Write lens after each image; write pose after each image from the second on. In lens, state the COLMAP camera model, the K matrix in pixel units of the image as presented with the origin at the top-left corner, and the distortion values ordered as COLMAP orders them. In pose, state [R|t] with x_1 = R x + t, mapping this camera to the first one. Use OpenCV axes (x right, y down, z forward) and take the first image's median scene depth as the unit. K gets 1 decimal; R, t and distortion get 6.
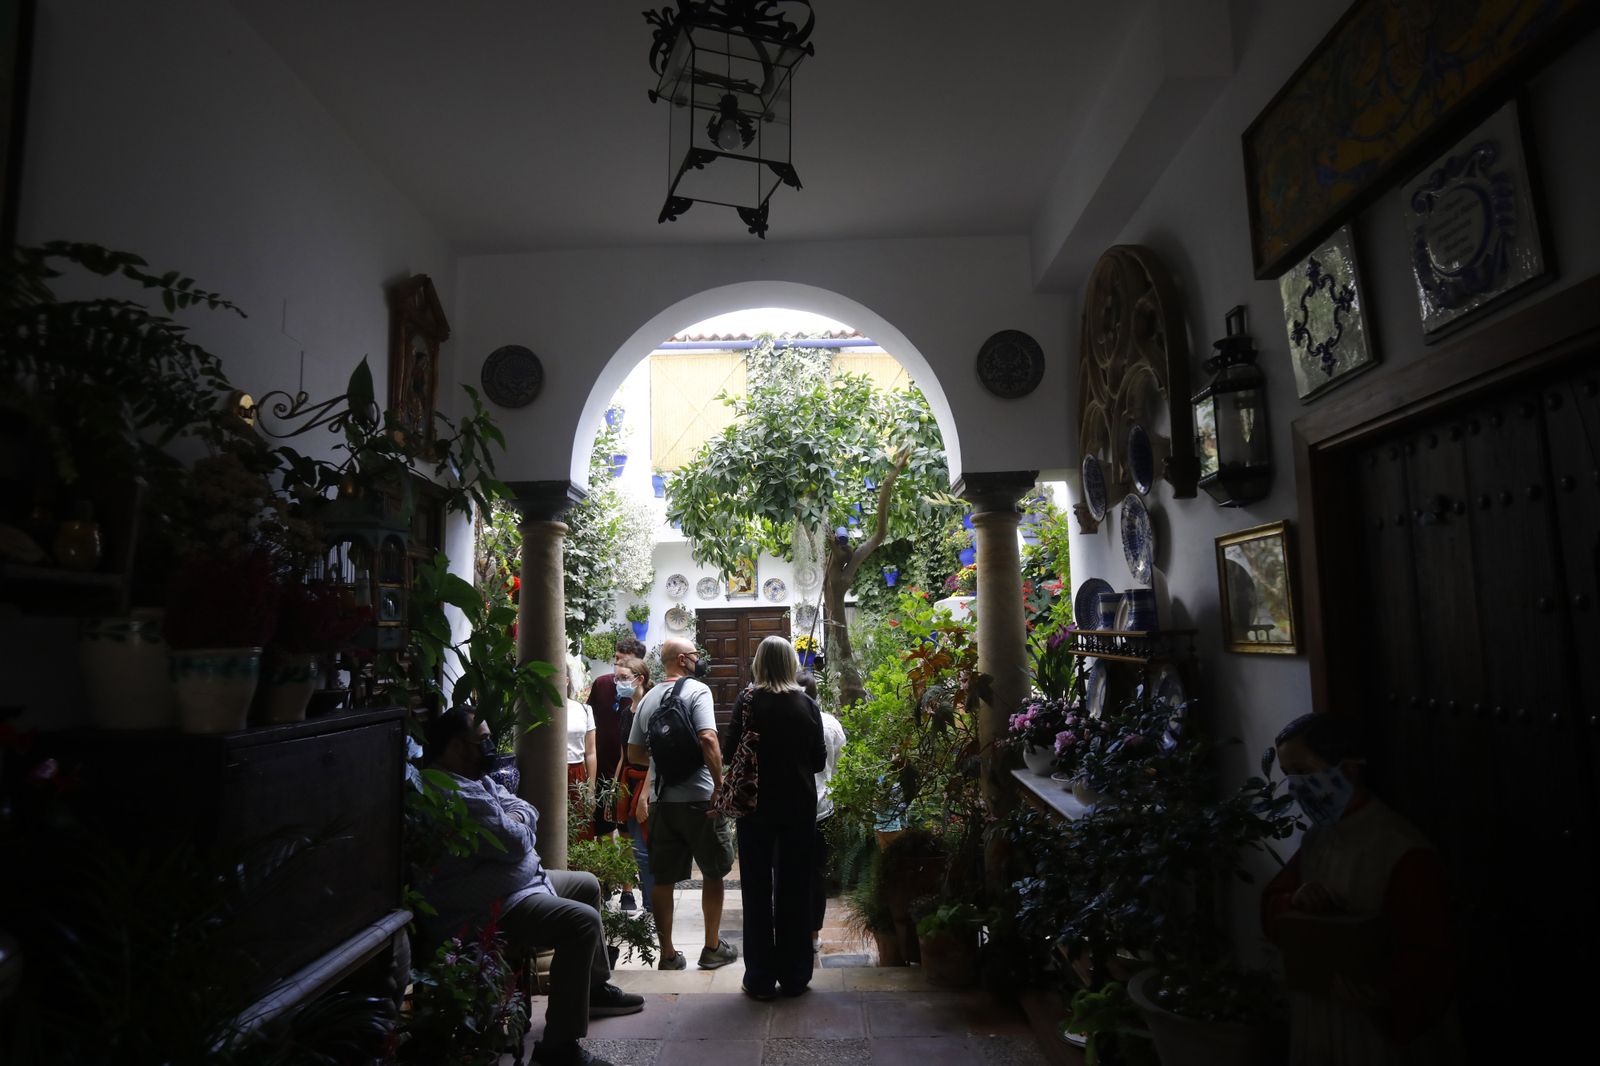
lens RADIAL K [[986.7, 0, 800.0], [0, 986.7, 533.0], [0, 0, 1]] dist [-0.094571, -0.000029]
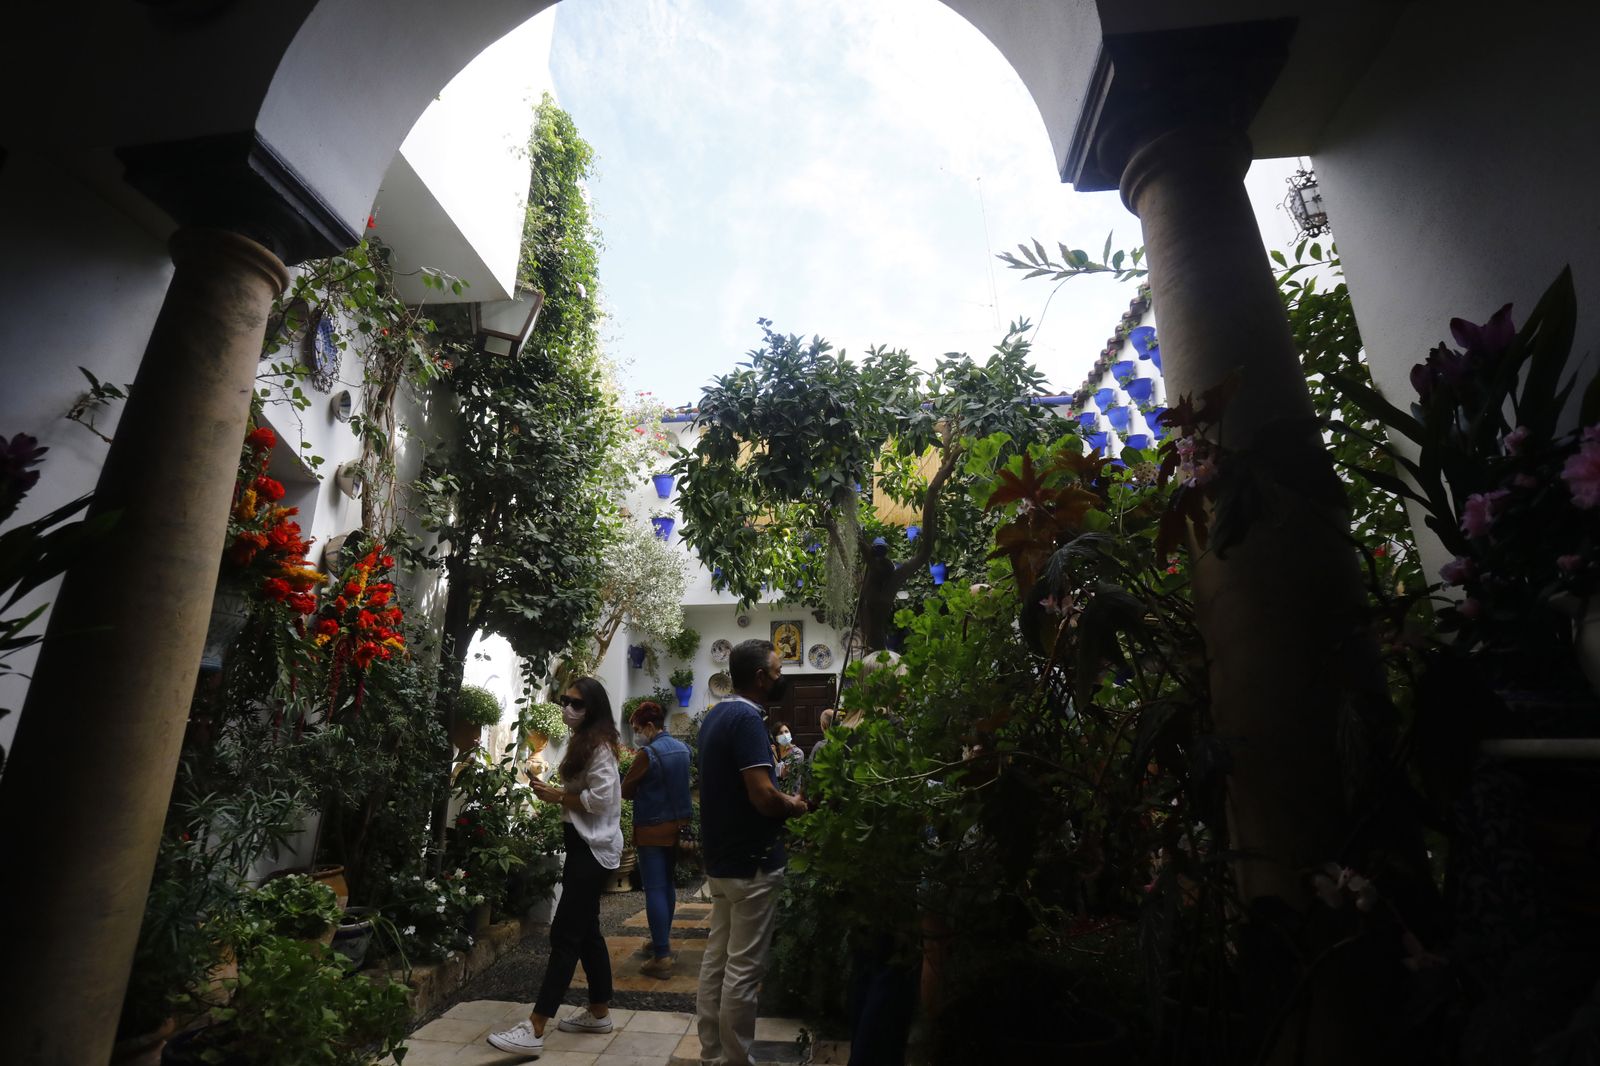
lens RADIAL K [[734.8, 0, 792.6], [0, 734.8, 540.1], [0, 0, 1]] dist [-0.084418, 0.036869]
pose [[0.994931, -0.011026, -0.099954, 0.022258], [-0.006812, 0.984297, -0.176388, 0.075584], [0.100329, 0.176175, 0.979233, 0.270657]]
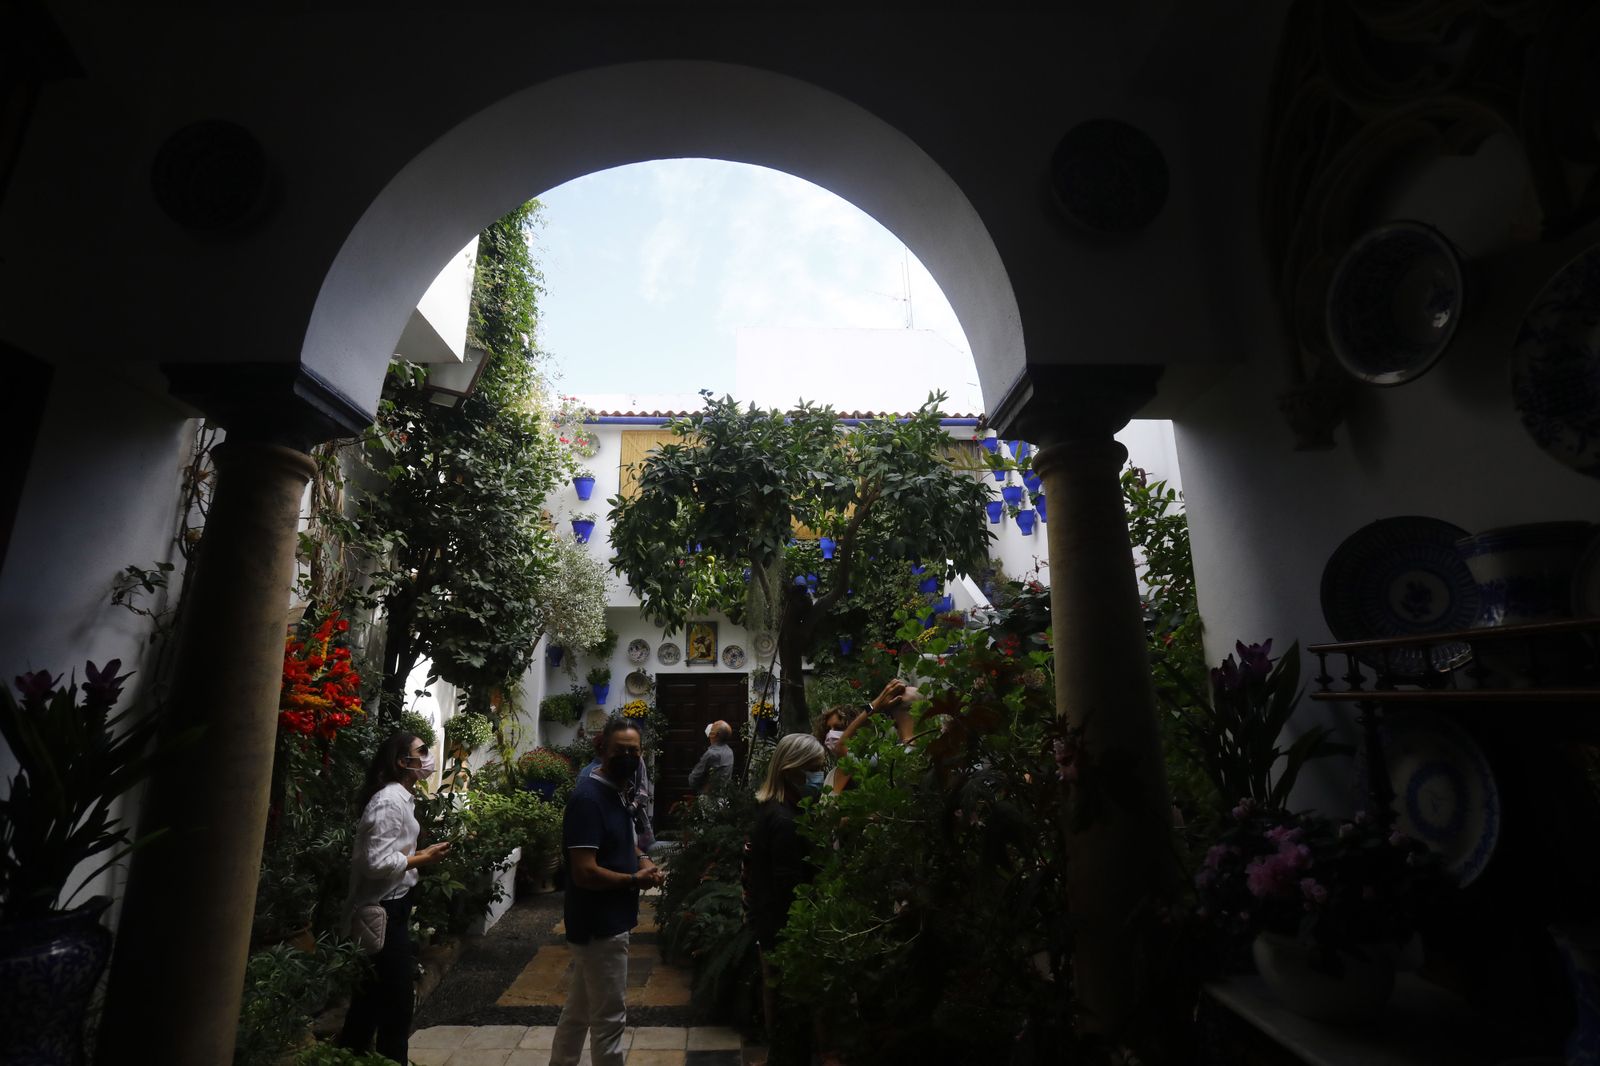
lens RADIAL K [[734.8, 0, 792.6], [0, 734.8, 540.1], [0, 0, 1]] dist [-0.084418, 0.036869]
pose [[0.999252, 0.021833, 0.031915, 0.009291], [-0.017696, 0.992047, -0.124619, 0.032371], [-0.034382, 0.123962, 0.991691, 0.230212]]
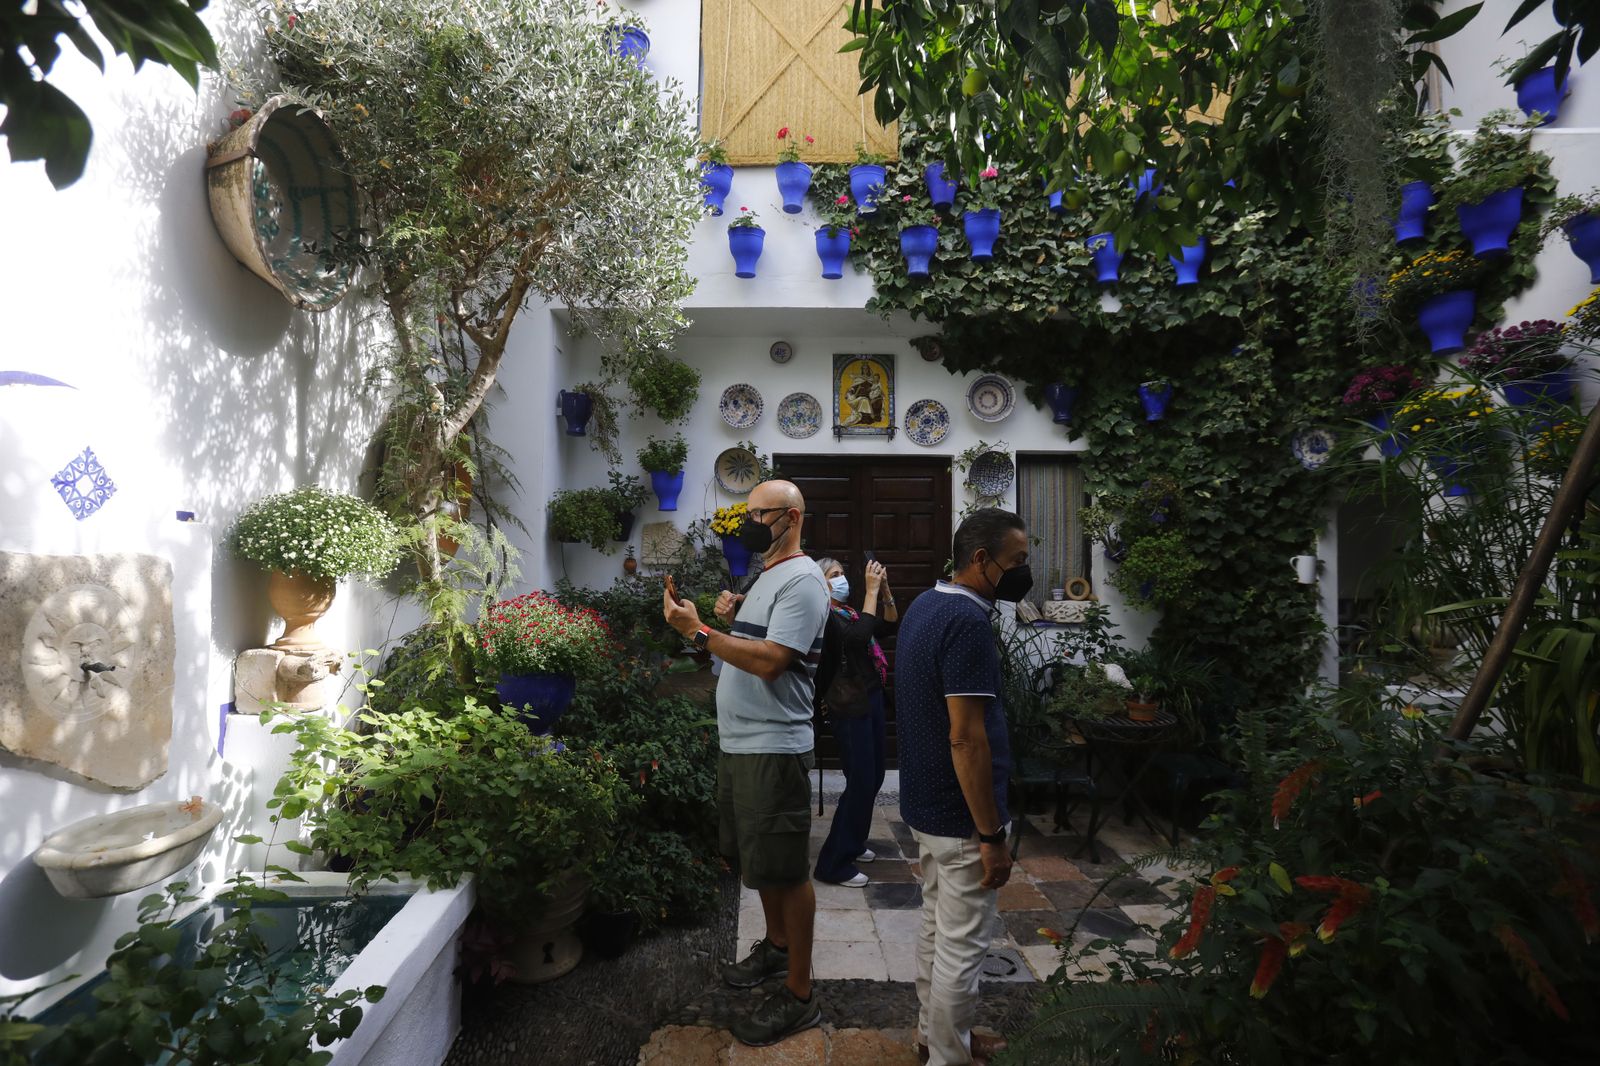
lens RADIAL K [[734.8, 0, 792.6], [0, 734.8, 540.1], [0, 0, 1]] dist [-0.084418, 0.036869]
pose [[0.999338, 0.033623, -0.013880, -0.092757], [-0.032503, 0.996706, 0.074298, 0.096925], [0.016333, -0.073798, 0.997139, 0.631382]]
